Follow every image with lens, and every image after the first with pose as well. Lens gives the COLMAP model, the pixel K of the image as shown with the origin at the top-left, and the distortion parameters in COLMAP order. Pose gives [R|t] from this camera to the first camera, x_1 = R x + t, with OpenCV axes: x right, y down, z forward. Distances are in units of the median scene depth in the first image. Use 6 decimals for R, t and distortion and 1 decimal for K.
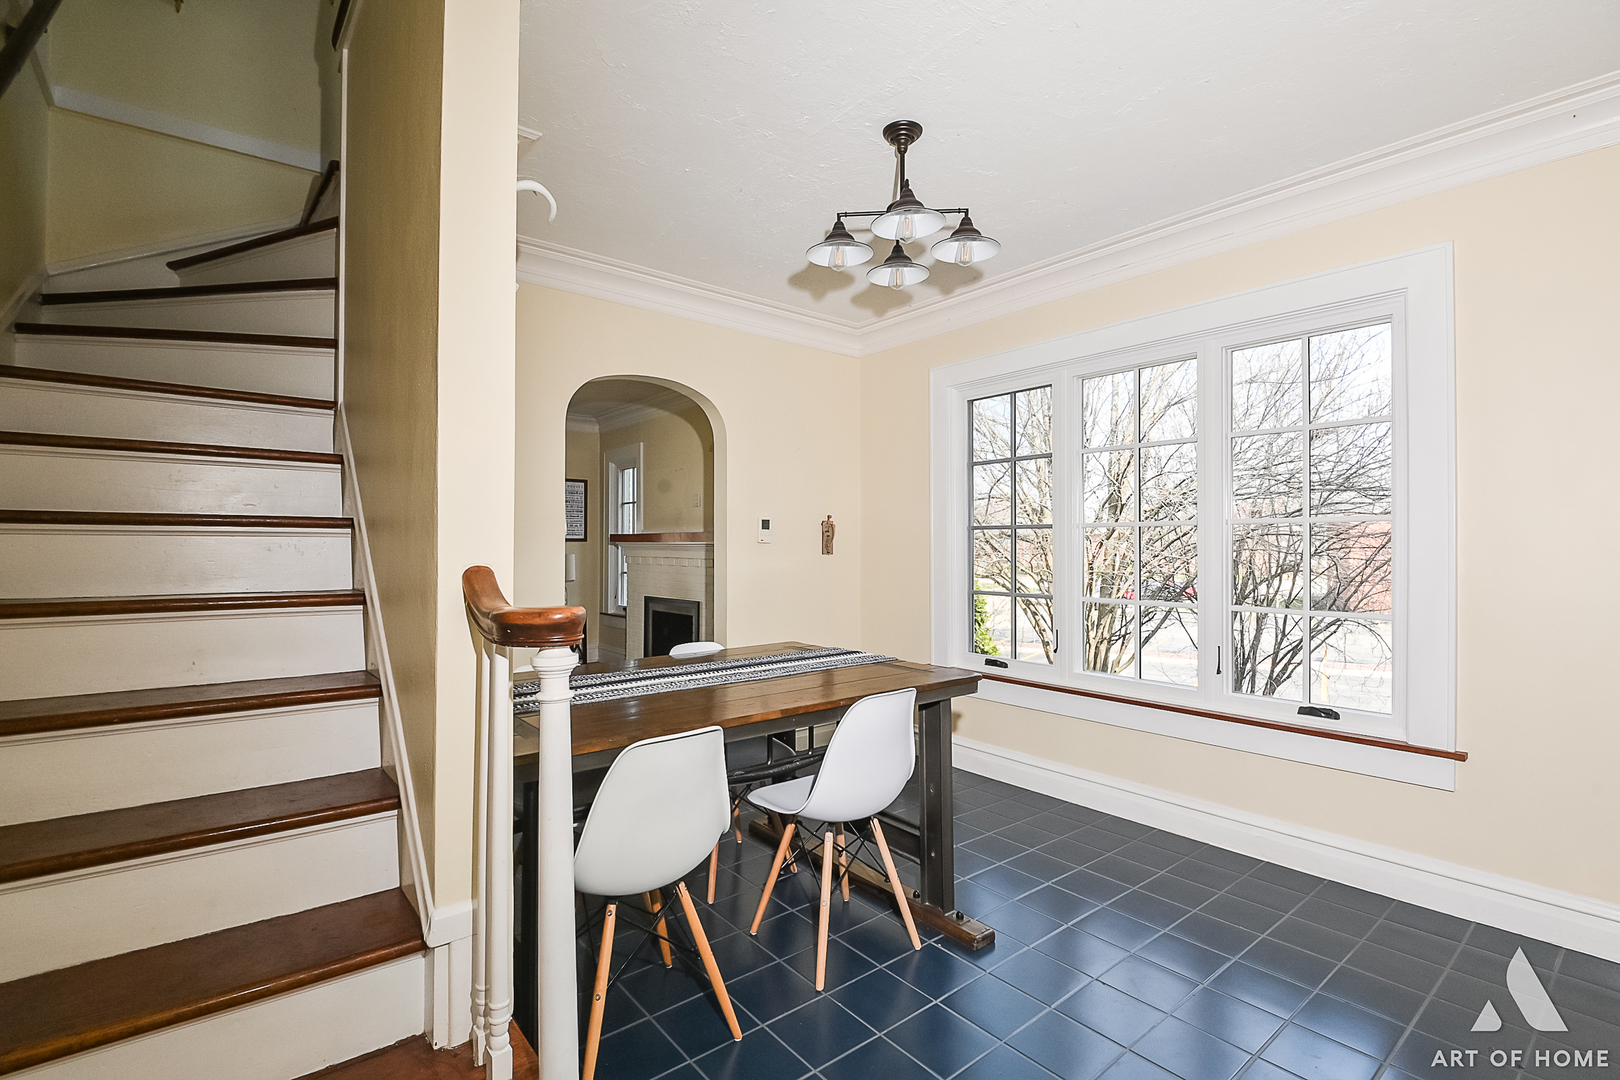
lens RADIAL K [[739.9, 0, 810.0], [0, 739.9, 540.0], [0, 0, 1]] dist [0.000135, -0.006810]
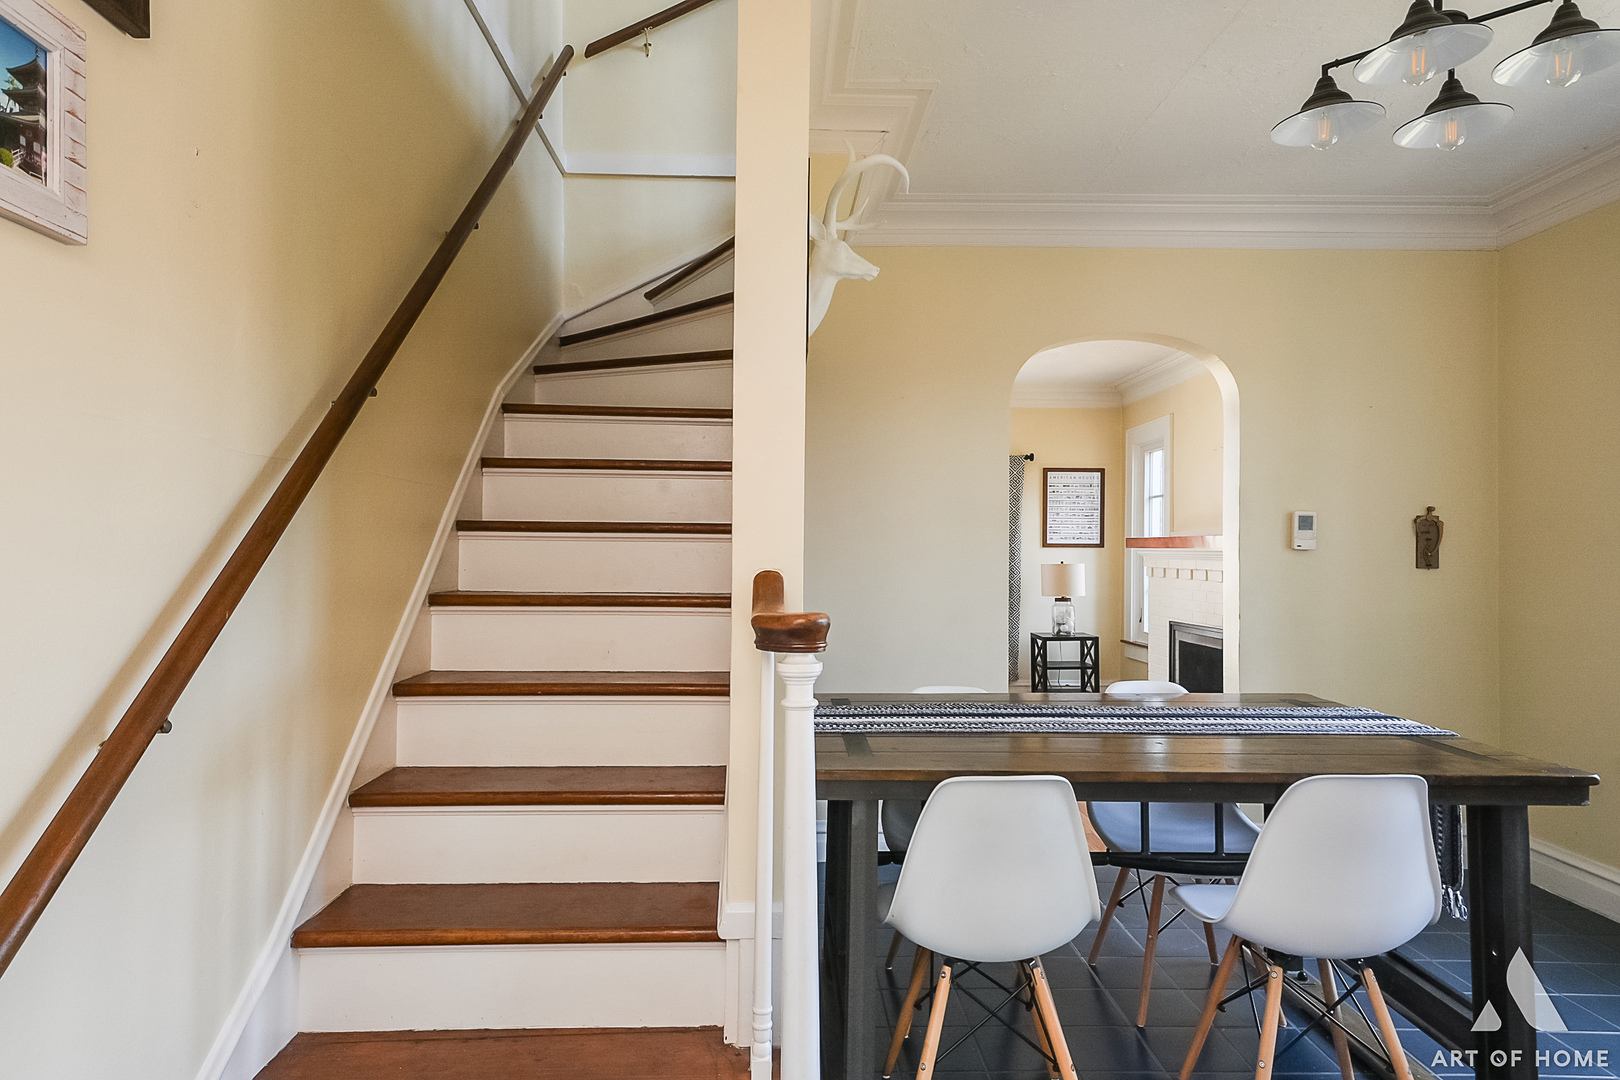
lens RADIAL K [[961.8, 0, 810.0], [0, 961.8, 540.0], [0, 0, 1]] dist [0.065205, -0.000665]
pose [[0.800937, -0.003101, -0.598740, 0.214130], [-0.000229, 0.999985, -0.005487, -0.000039], [0.598748, 0.004532, 0.800924, -0.011472]]
